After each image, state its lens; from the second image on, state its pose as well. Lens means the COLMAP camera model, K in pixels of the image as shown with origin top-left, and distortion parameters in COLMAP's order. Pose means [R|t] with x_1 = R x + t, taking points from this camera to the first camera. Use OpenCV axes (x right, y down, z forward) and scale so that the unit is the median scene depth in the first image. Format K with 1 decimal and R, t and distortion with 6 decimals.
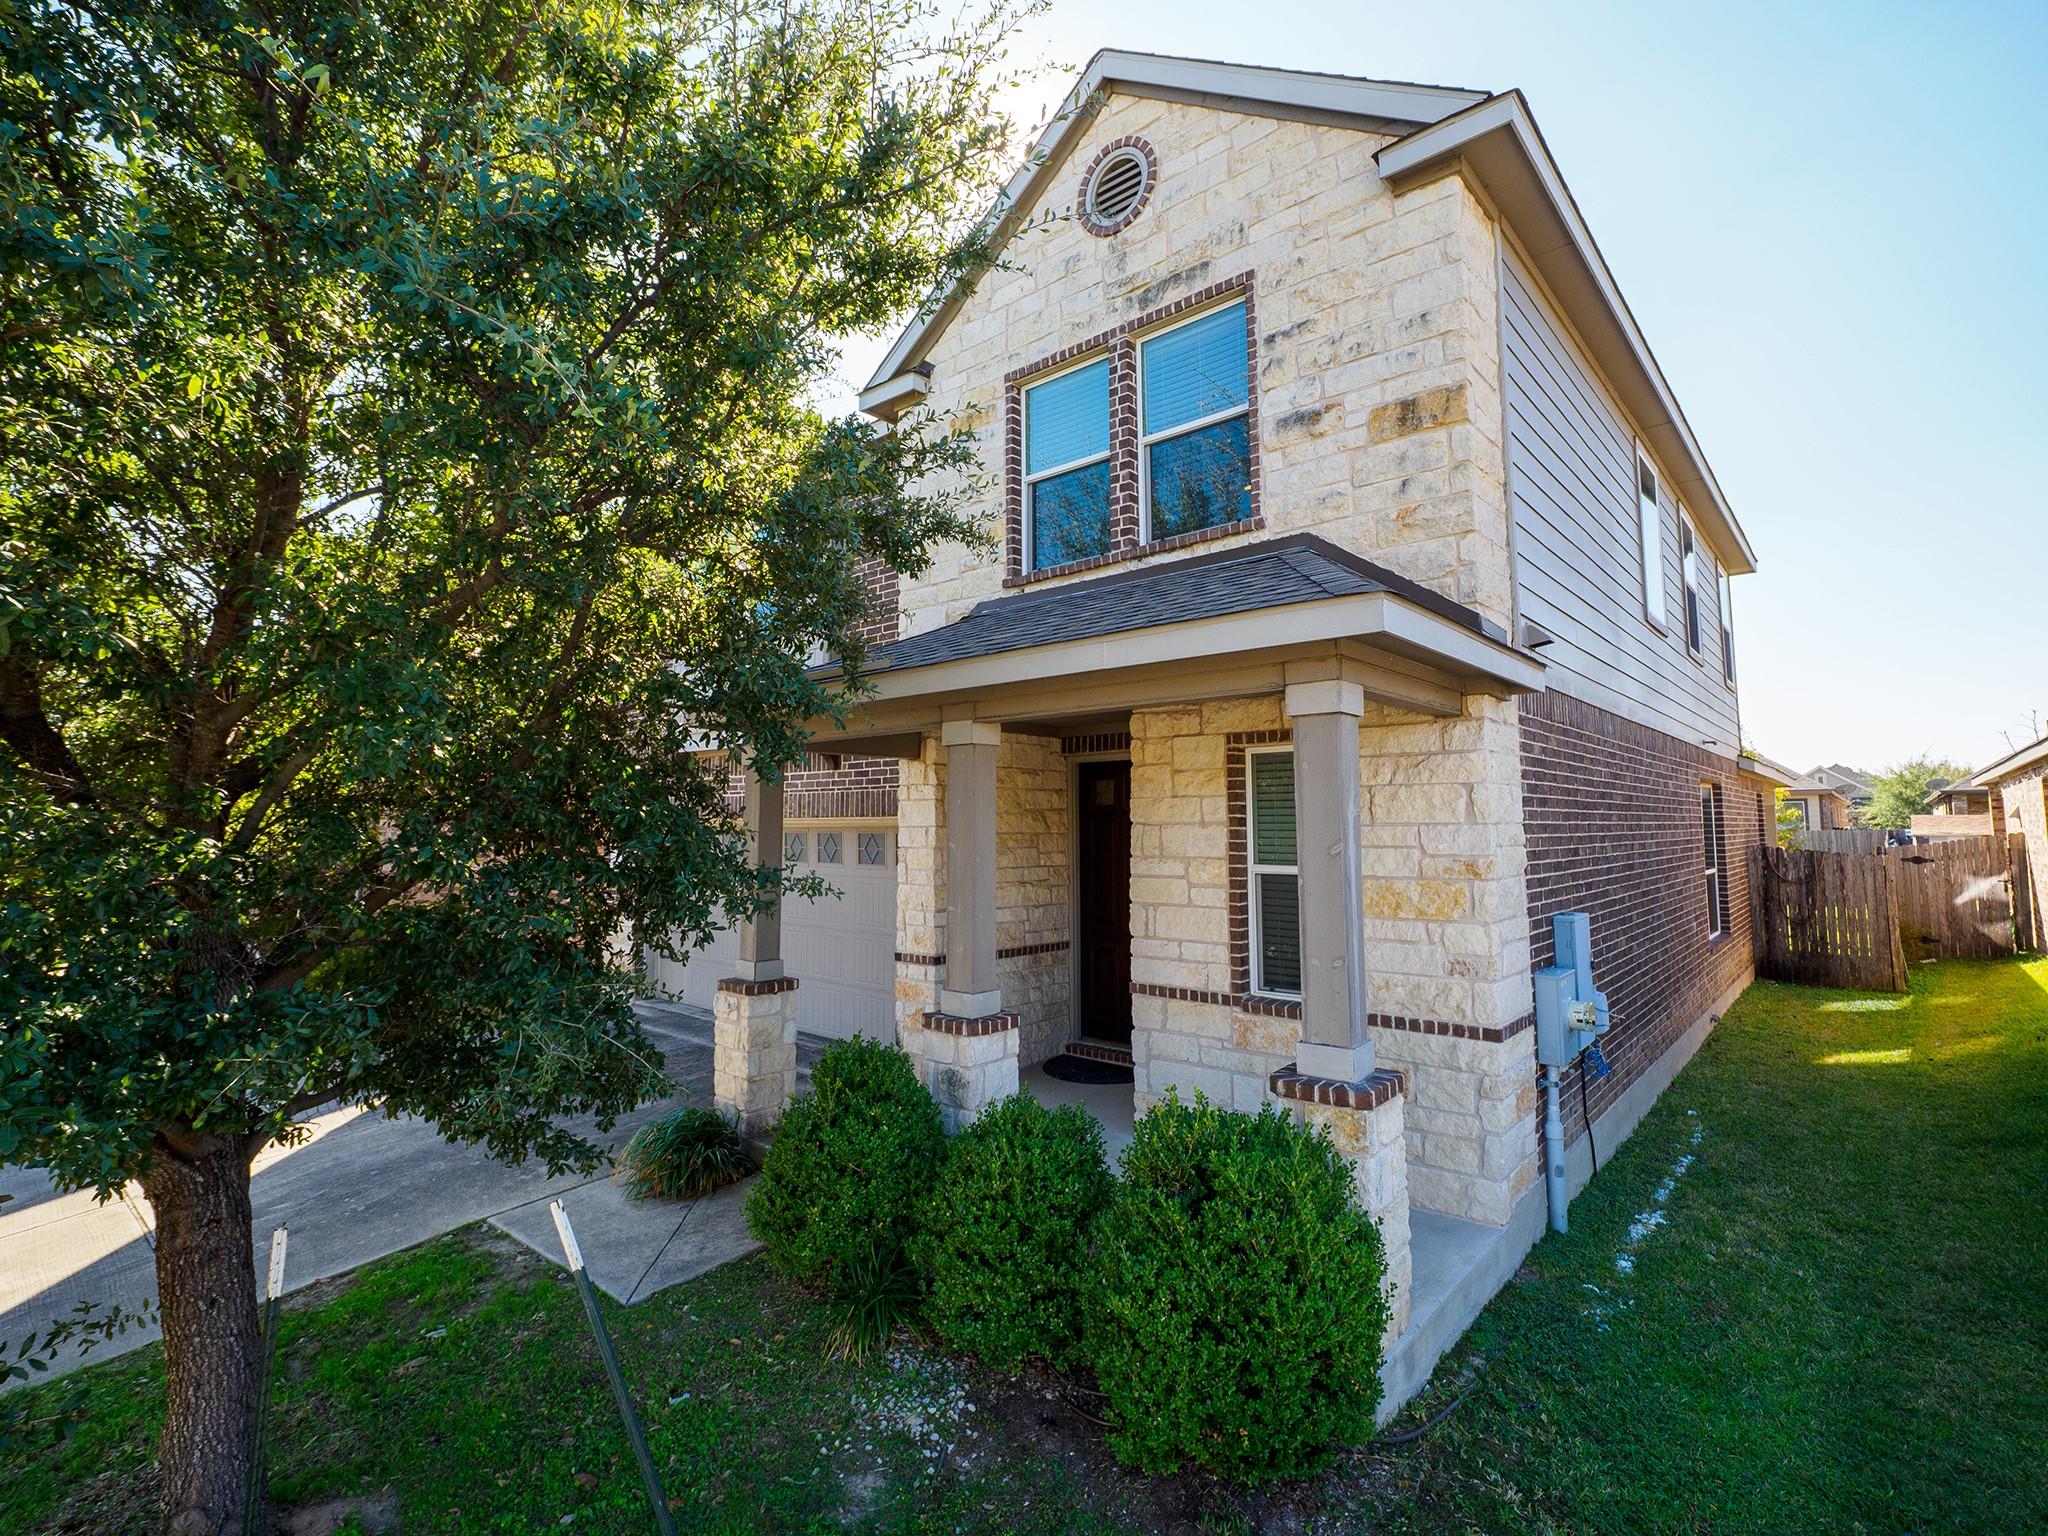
lens RADIAL K [[961.9, 0, 1012.6], [0, 961.9, 767.1], [0, 0, 1]] dist [-0.014274, -0.000312]
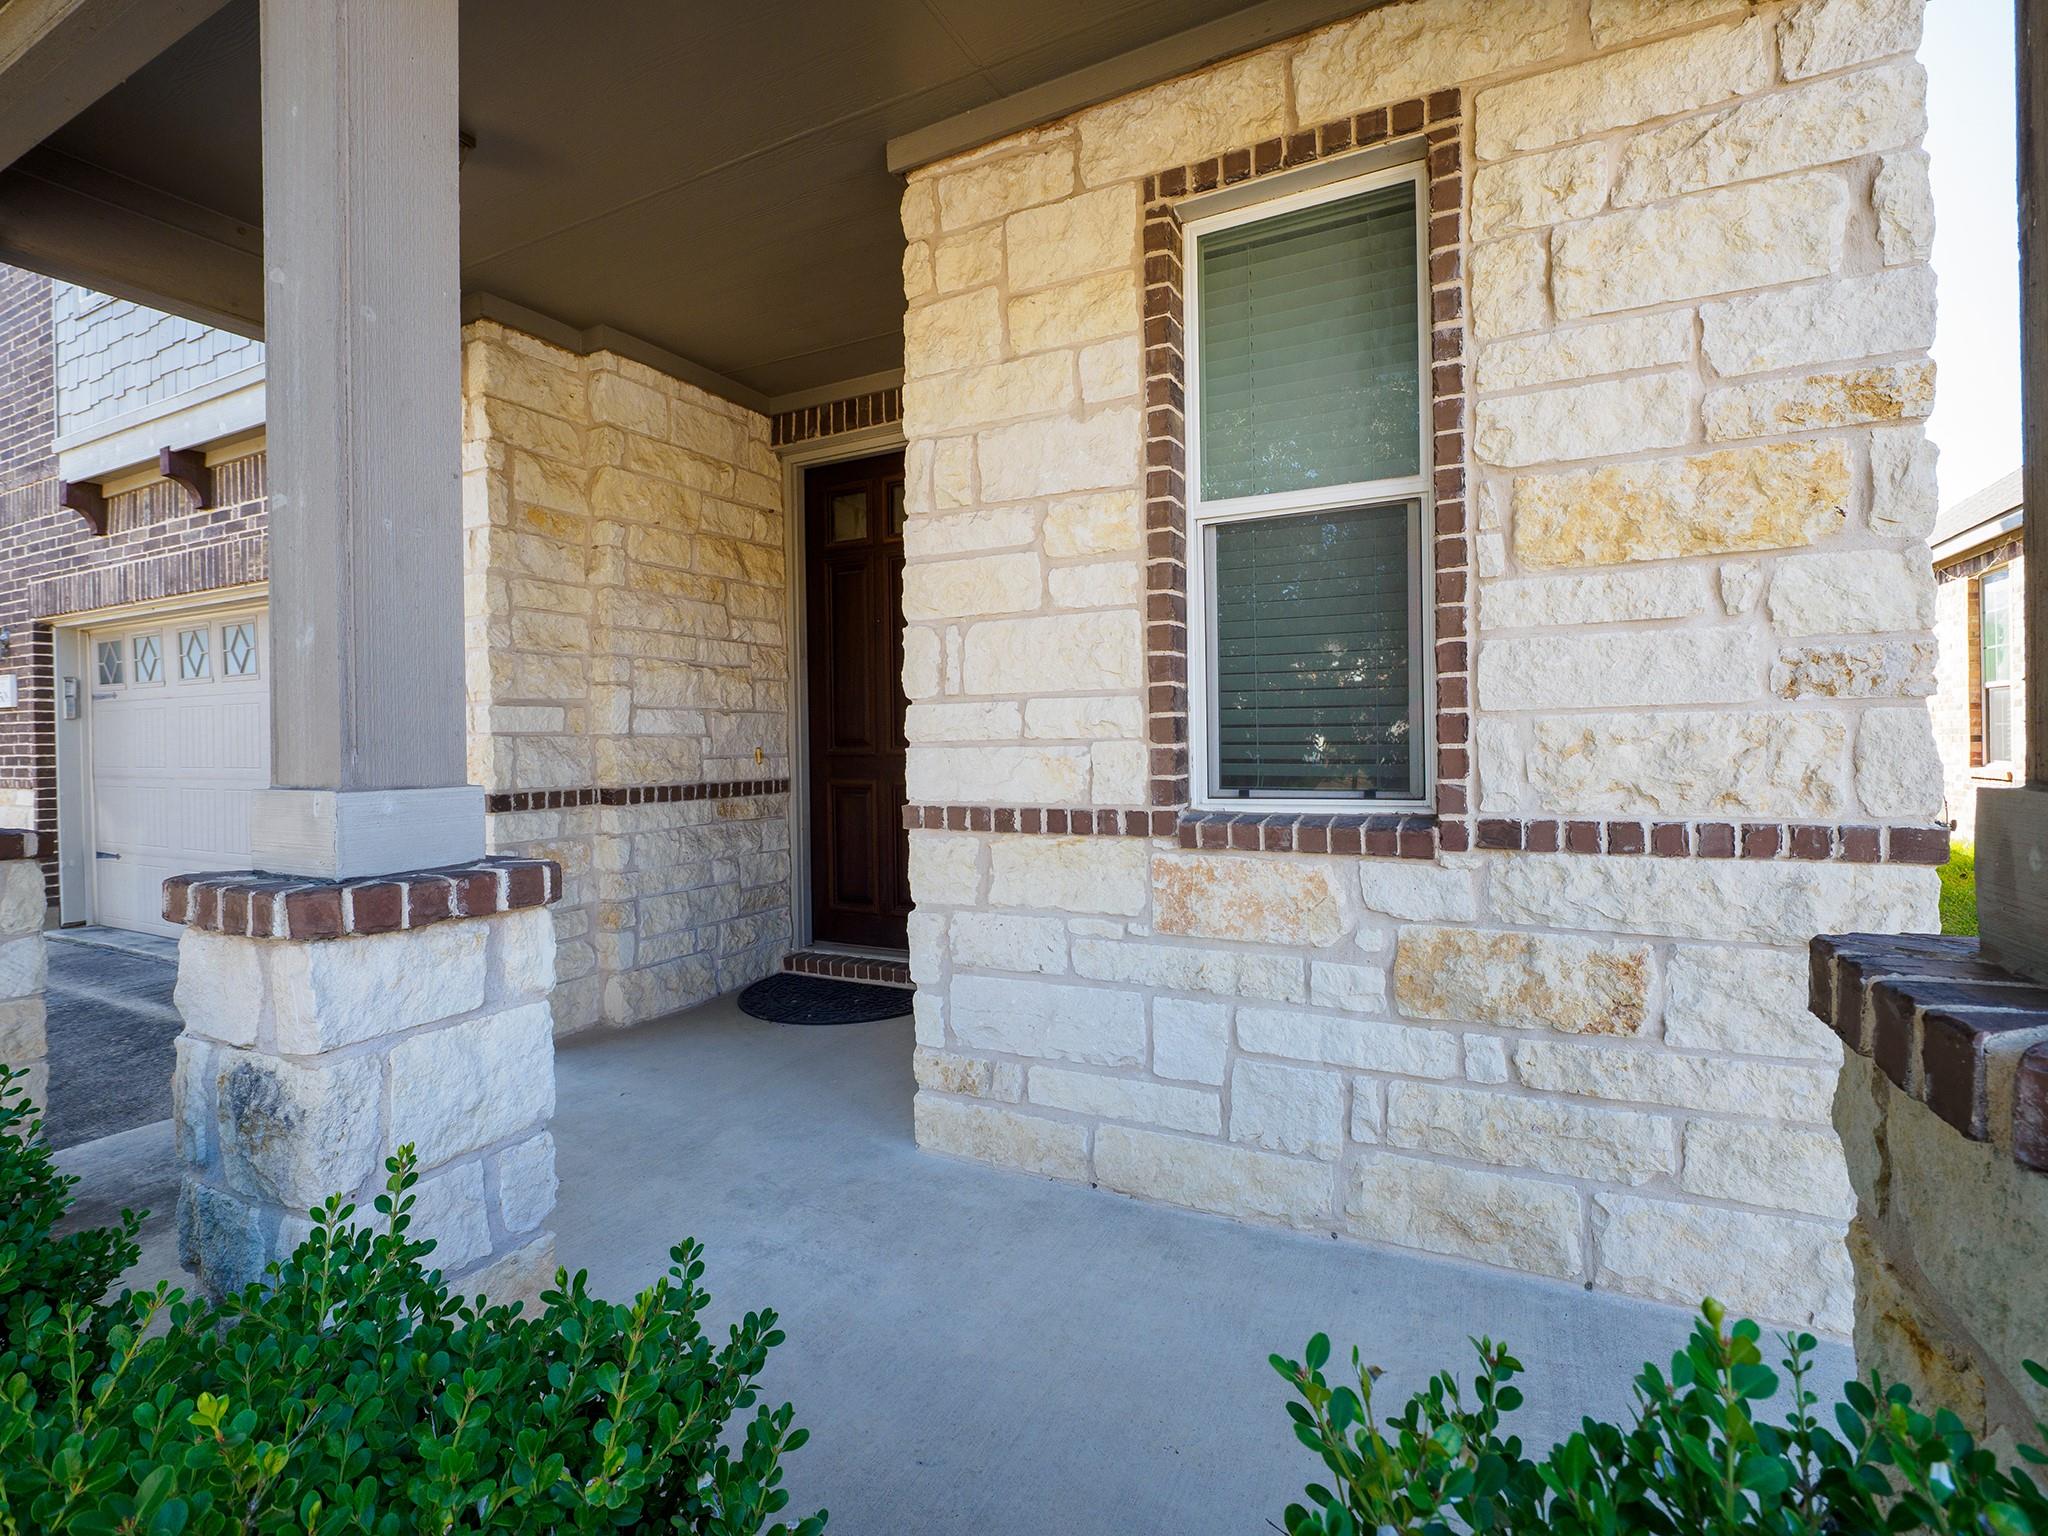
lens RADIAL K [[961.9, 0, 1022.6], [0, 961.9, 752.2], [0, 0, 1]] dist [-0.014274, -0.000312]
pose [[0.965396, -0.012282, 0.260499, 0.065188], [-0.006858, 0.997349, 0.072439, 0.180235], [-0.260698, -0.071719, 0.962753, 0.608255]]
